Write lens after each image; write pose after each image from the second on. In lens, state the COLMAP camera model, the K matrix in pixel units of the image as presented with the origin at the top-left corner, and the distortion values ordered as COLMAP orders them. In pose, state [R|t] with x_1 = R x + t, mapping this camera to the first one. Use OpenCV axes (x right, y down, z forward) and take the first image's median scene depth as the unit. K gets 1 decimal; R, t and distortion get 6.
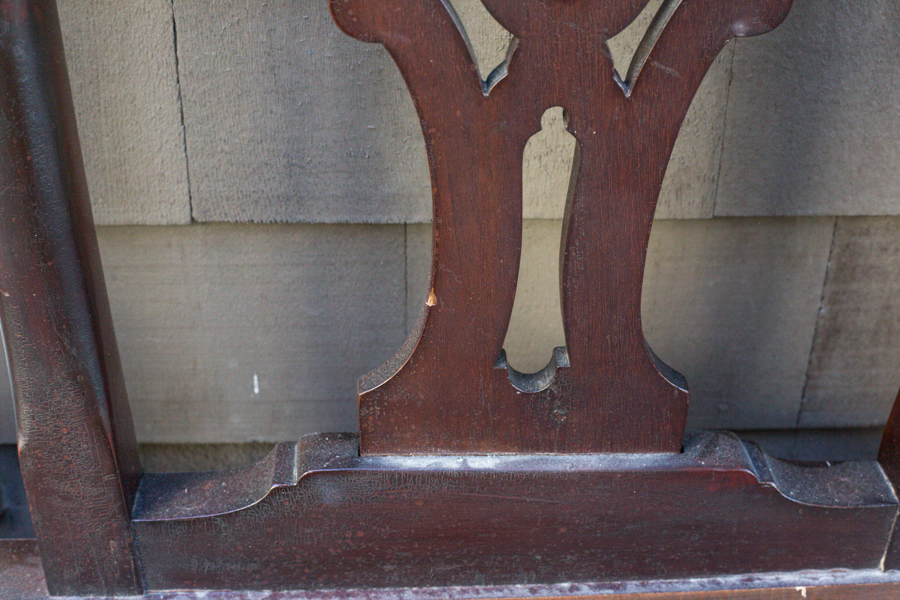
lens RADIAL K [[1385.0, 0, 441.5], [0, 1385.0, 299.3], [0, 0, 1]] dist [-0.123688, 0.000000]
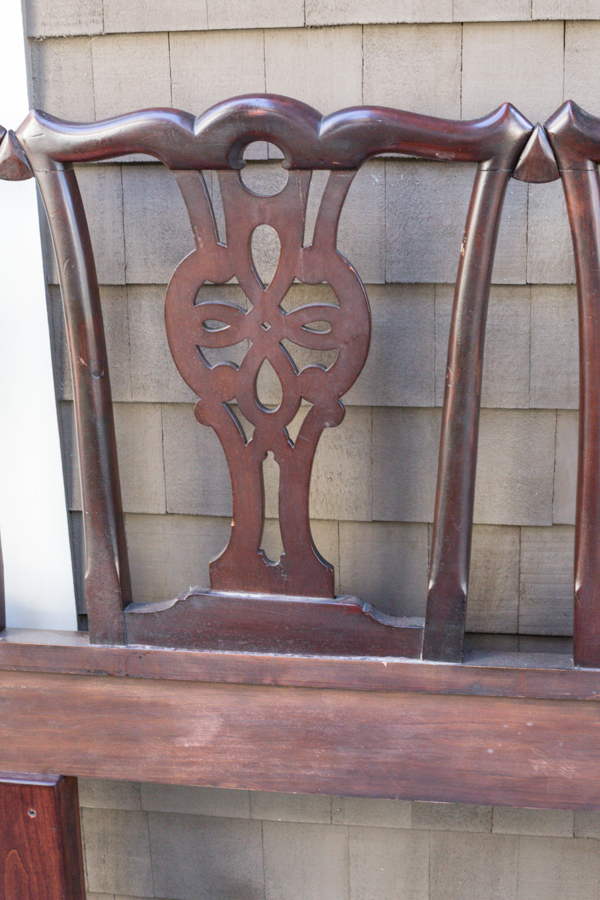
lens RADIAL K [[1385.0, 0, 300.6], [0, 1385.0, 470.4], [0, 0, 1]] dist [-0.123688, 0.000000]
pose [[0.974927, 0.030364, -0.220445, 0.642431], [-0.093409, 0.954985, -0.281565, 0.584689], [0.201972, 0.295097, 0.933877, -1.400534]]
